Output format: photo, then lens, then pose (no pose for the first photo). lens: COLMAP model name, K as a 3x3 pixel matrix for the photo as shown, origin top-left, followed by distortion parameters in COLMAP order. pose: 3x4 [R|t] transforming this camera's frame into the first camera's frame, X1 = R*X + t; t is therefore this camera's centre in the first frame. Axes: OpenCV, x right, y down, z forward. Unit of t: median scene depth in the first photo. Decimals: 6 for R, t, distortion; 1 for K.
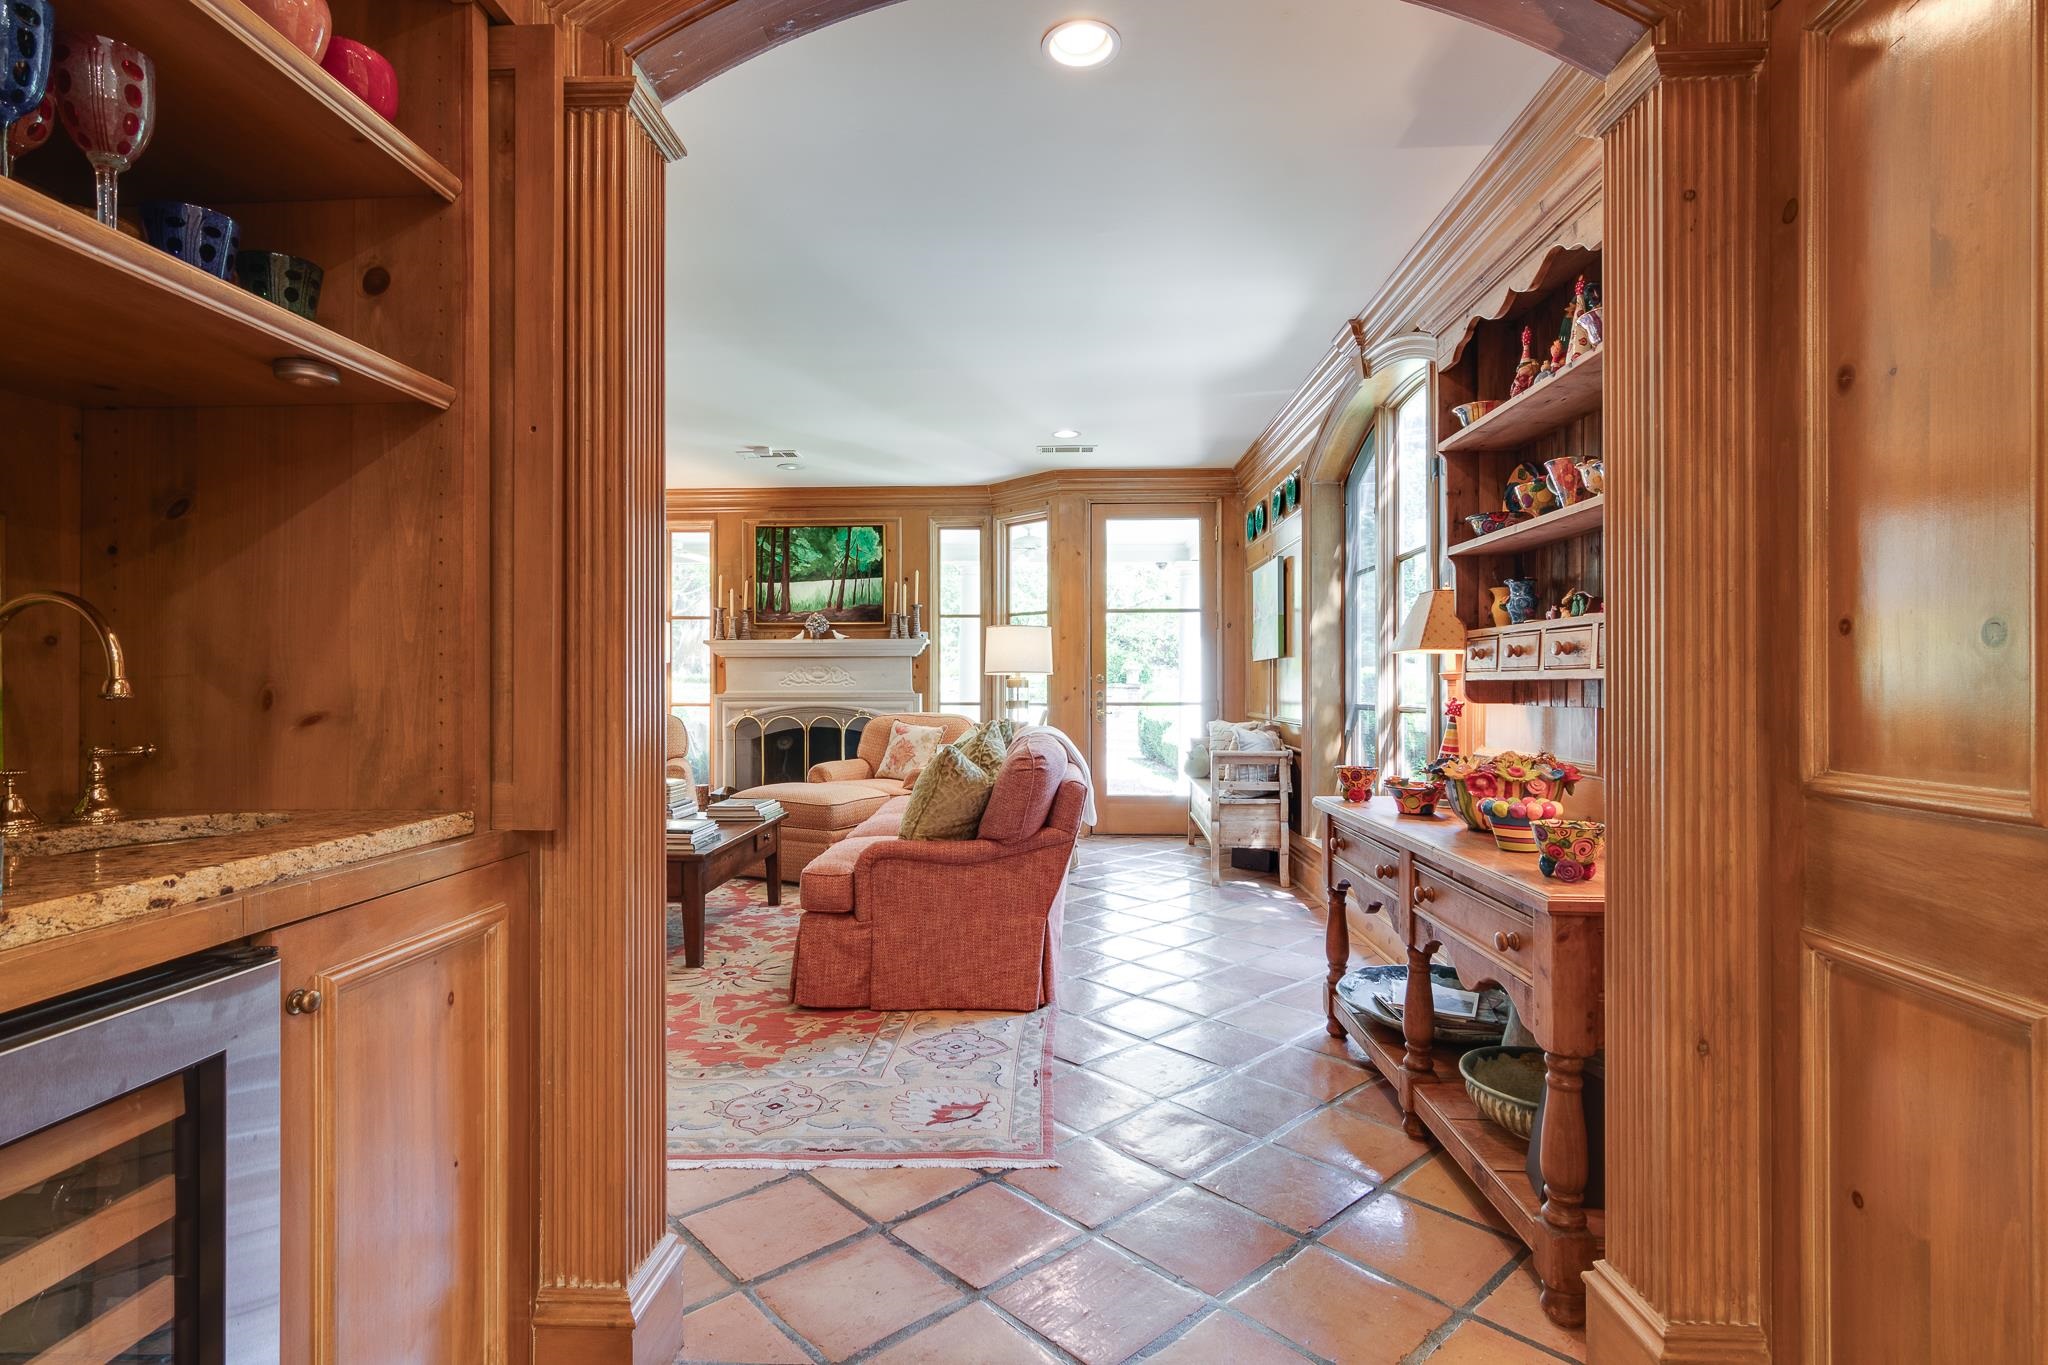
lens RADIAL K [[993.1, 0, 1006.3], [0, 993.1, 689.5], [0, 0, 1]] dist [0.001932, 0.000786]
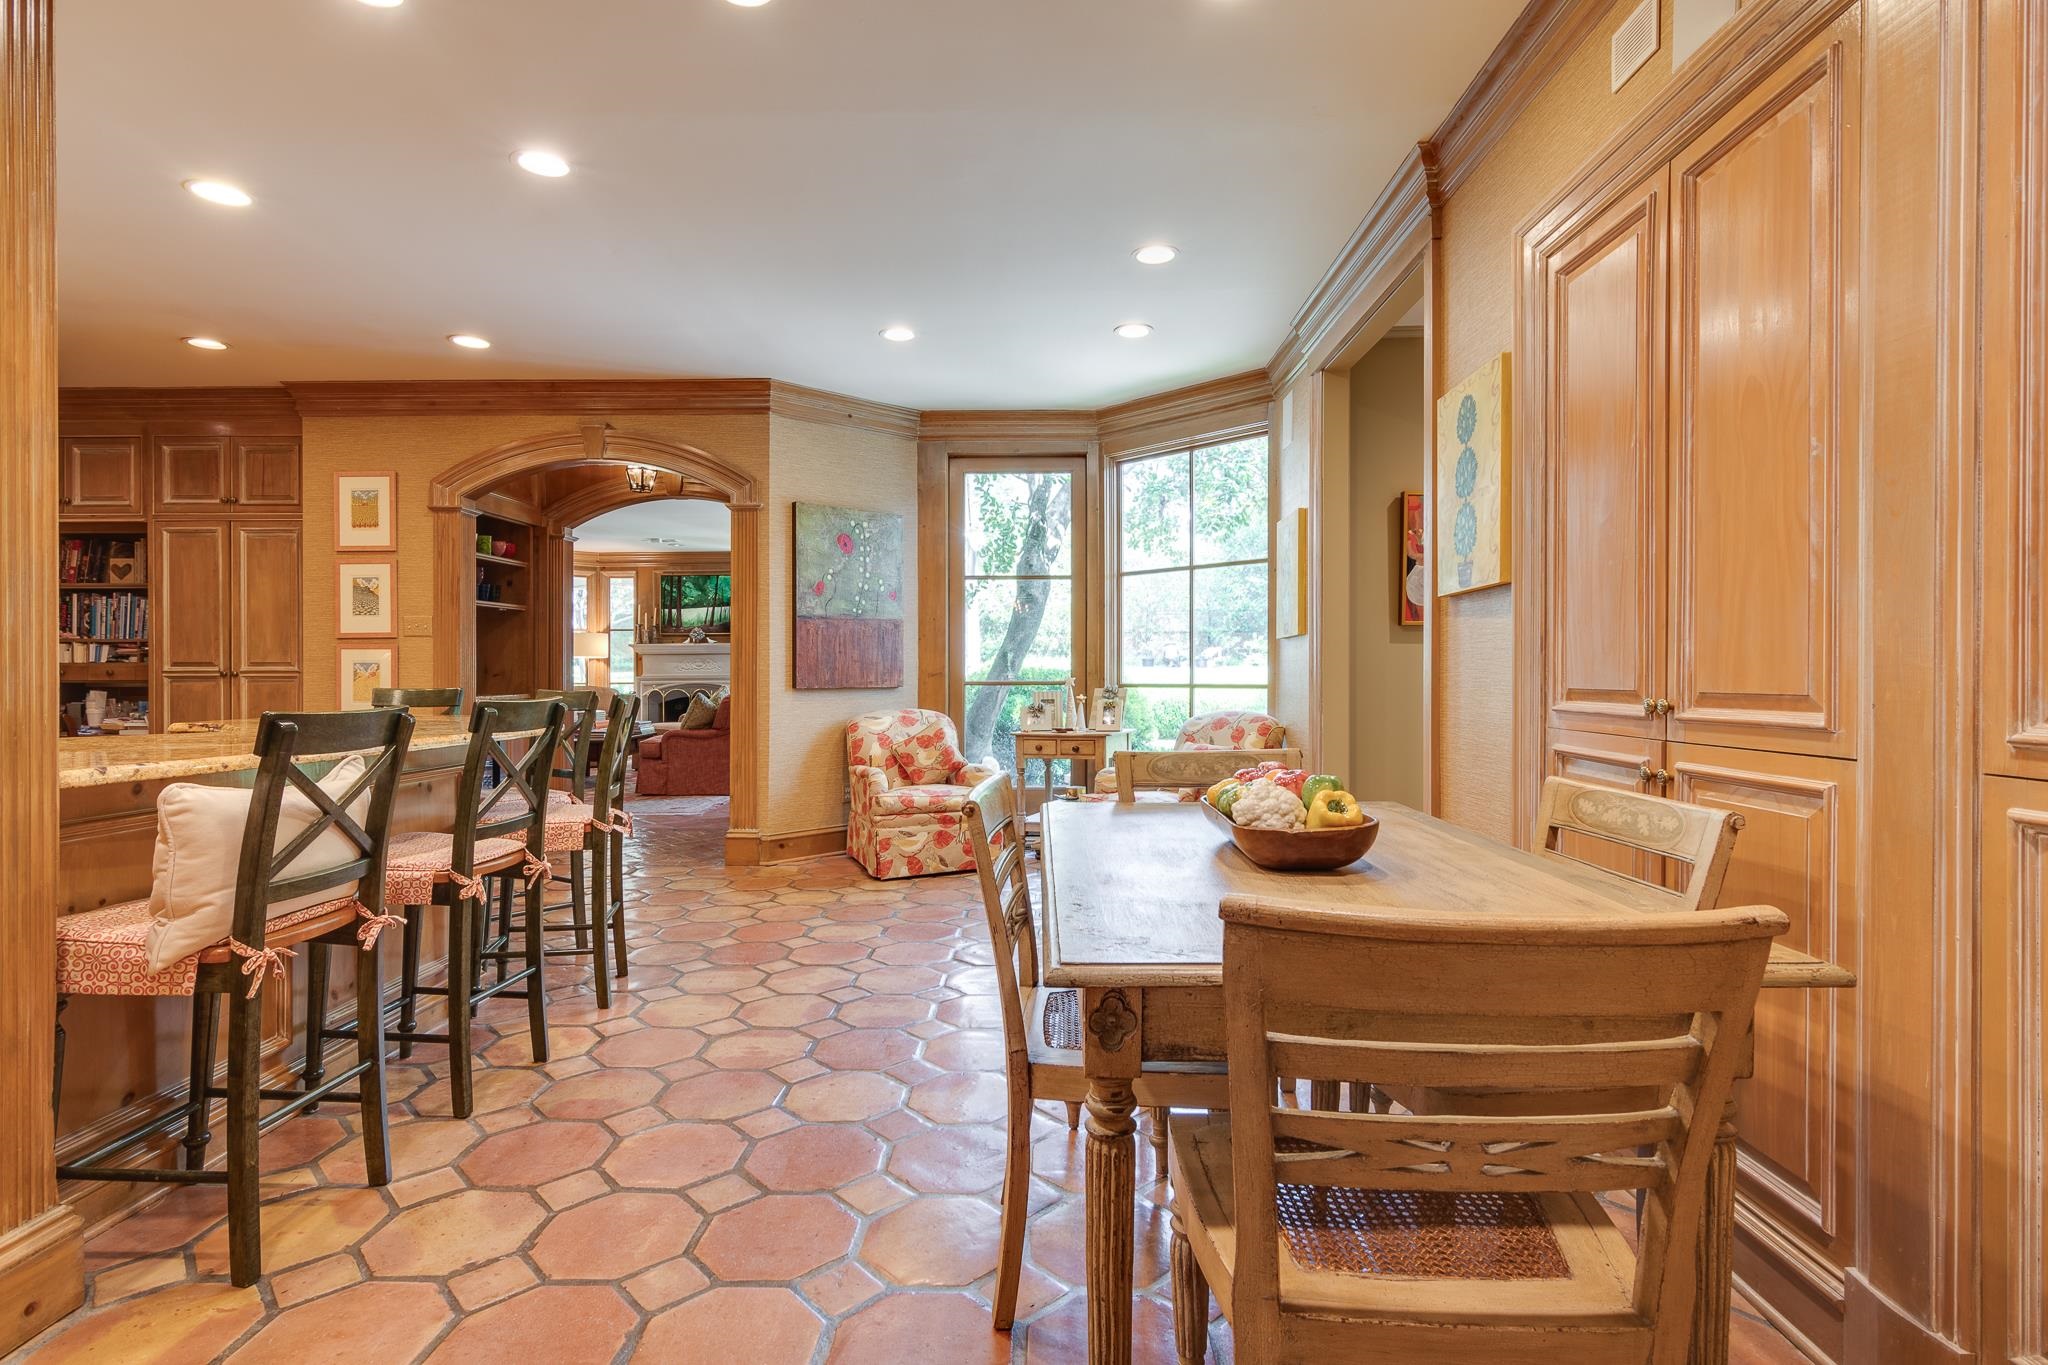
lens RADIAL K [[1038.1, 0, 1020.1], [0, 1038.1, 672.2], [0, 0, 1]] dist [0.001720, 0.000149]
pose [[0.999877, -0.004112, 0.015161, 0.321244], [0.004202, 0.999974, -0.005898, 0.010439], [-0.015136, 0.005961, 0.999868, -0.742151]]
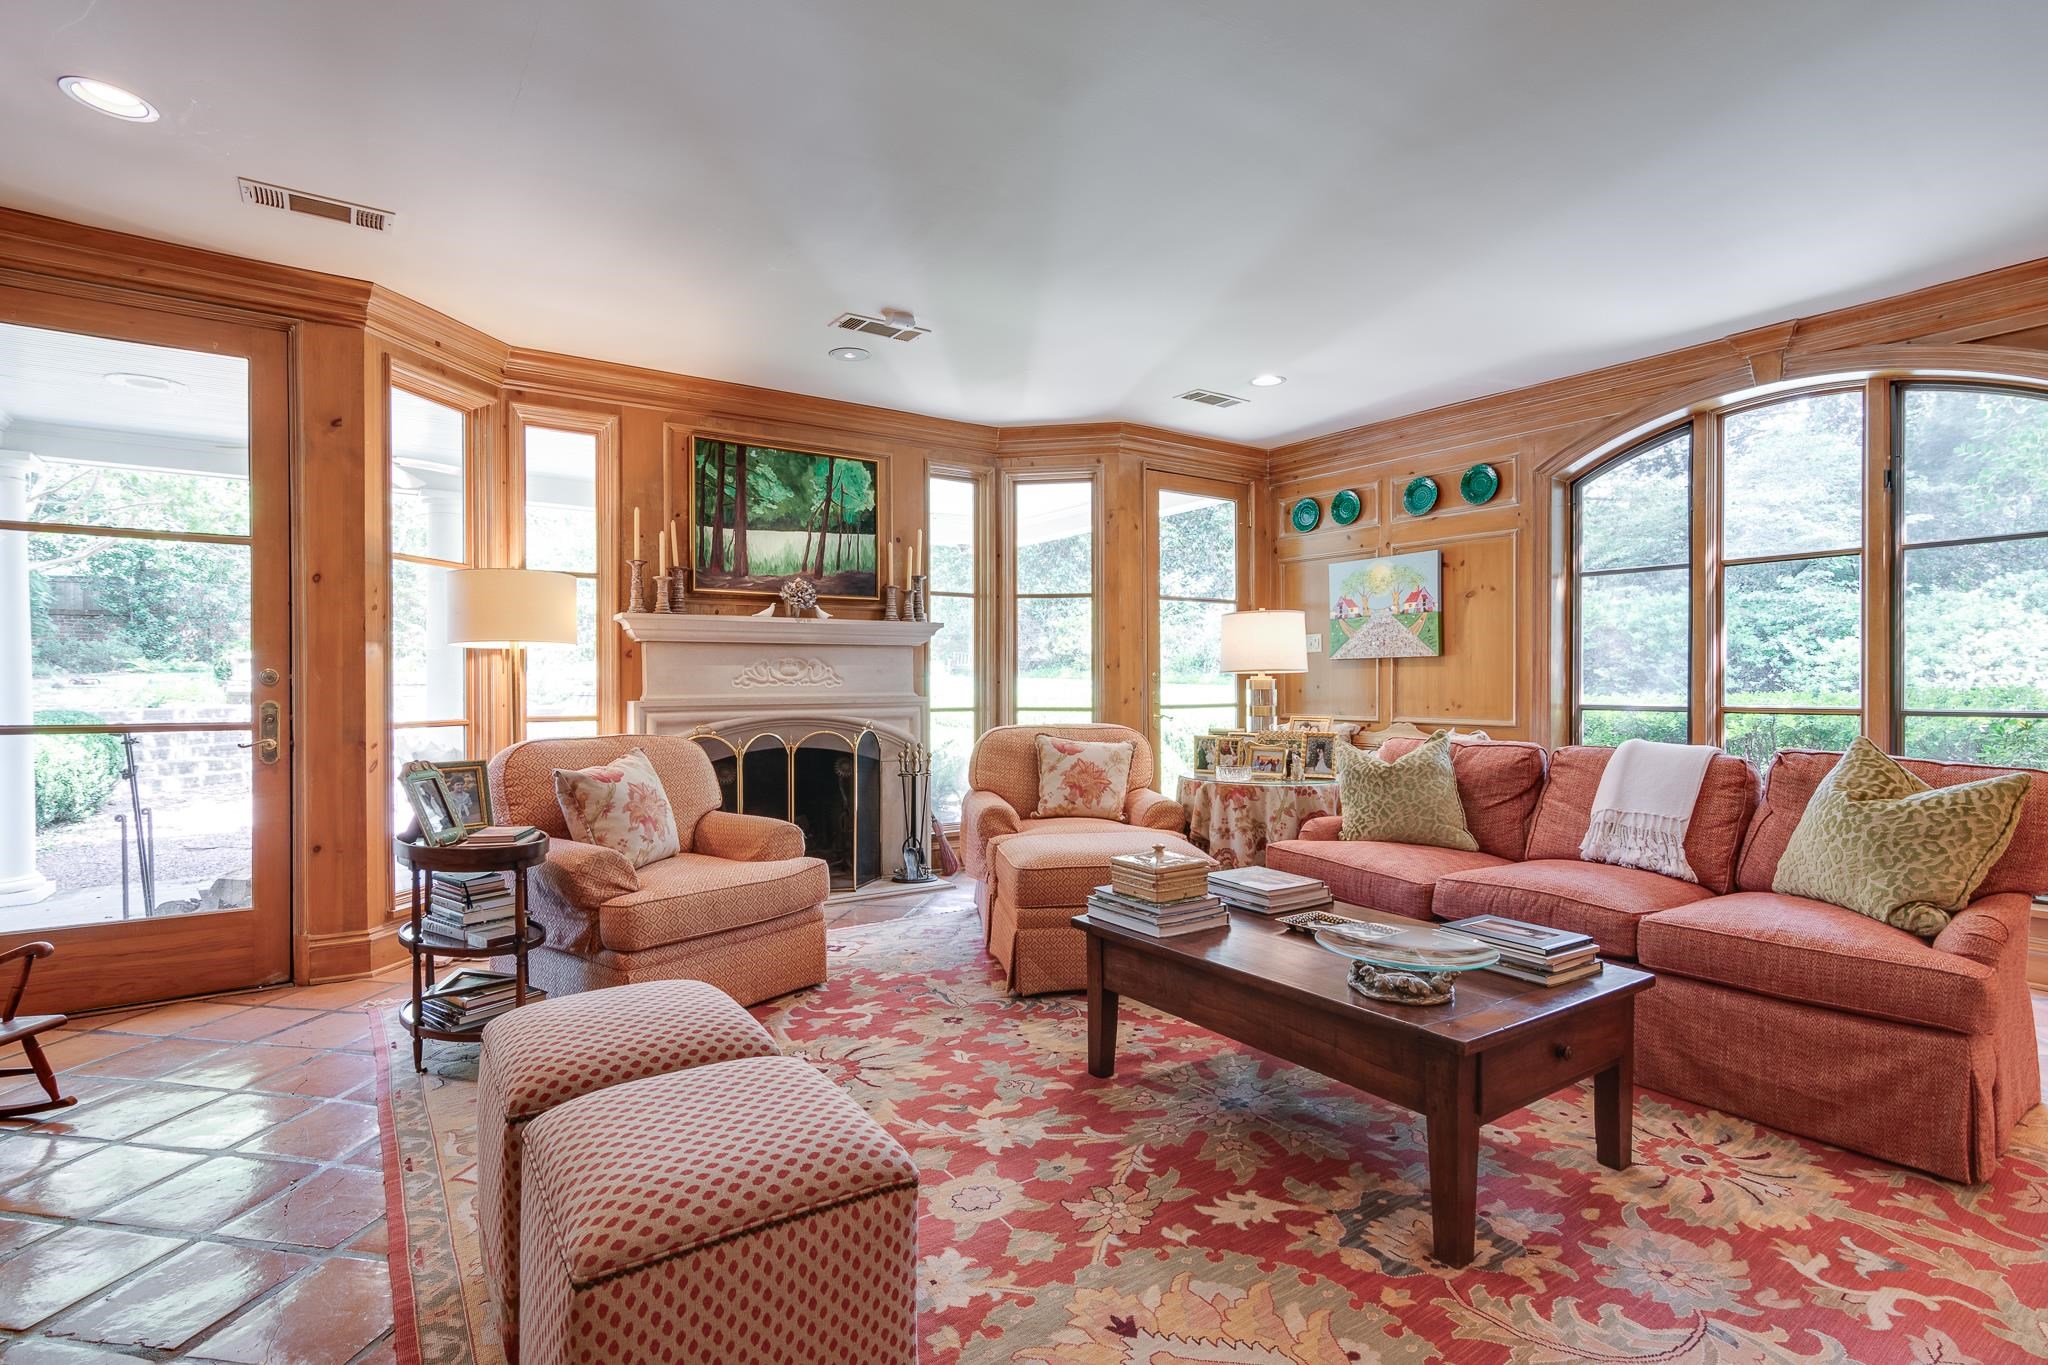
lens RADIAL K [[993.1, 0, 1006.3], [0, 993.1, 689.5], [0, 0, 1]] dist [0.001932, 0.000786]
pose [[0.797287, -0.005587, 0.603575, -0.479746], [0.004073, 0.999984, 0.003876, -0.004066], [-0.603587, -0.000632, 0.797297, 0.373976]]
